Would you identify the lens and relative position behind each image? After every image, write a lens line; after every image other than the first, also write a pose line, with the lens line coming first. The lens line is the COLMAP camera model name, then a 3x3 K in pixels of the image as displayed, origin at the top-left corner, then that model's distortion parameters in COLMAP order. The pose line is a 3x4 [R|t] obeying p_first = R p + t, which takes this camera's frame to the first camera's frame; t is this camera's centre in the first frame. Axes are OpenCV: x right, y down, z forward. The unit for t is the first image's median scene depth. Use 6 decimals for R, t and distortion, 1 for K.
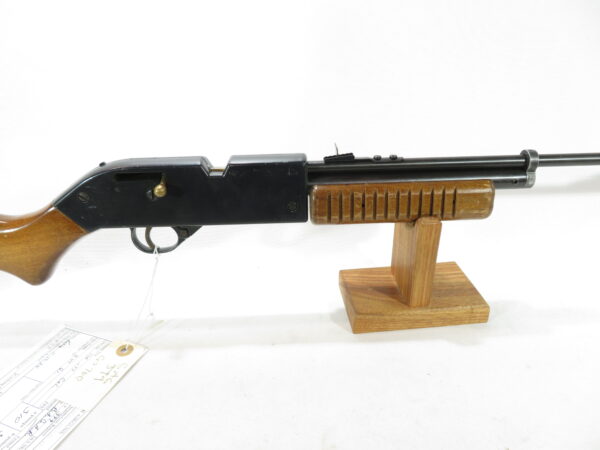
lens RADIAL K [[427.7, 0, 300.0], [0, 427.7, 225.0], [0, 0, 1]] dist [-0.001407, -0.001548]
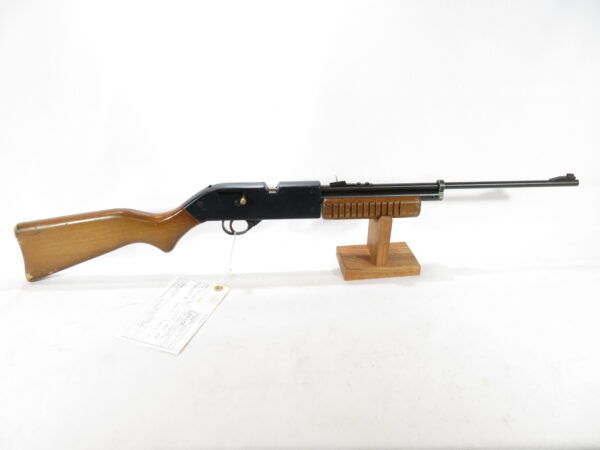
lens RADIAL K [[427.7, 0, 300.0], [0, 427.7, 225.0], [0, 0, 1]] dist [-0.001407, -0.001548]
pose [[0.999717, 0.005656, 0.023108, -0.111350], [-0.006126, 0.999775, 0.020320, -0.014465], [-0.022988, -0.020456, 0.999526, -0.827900]]
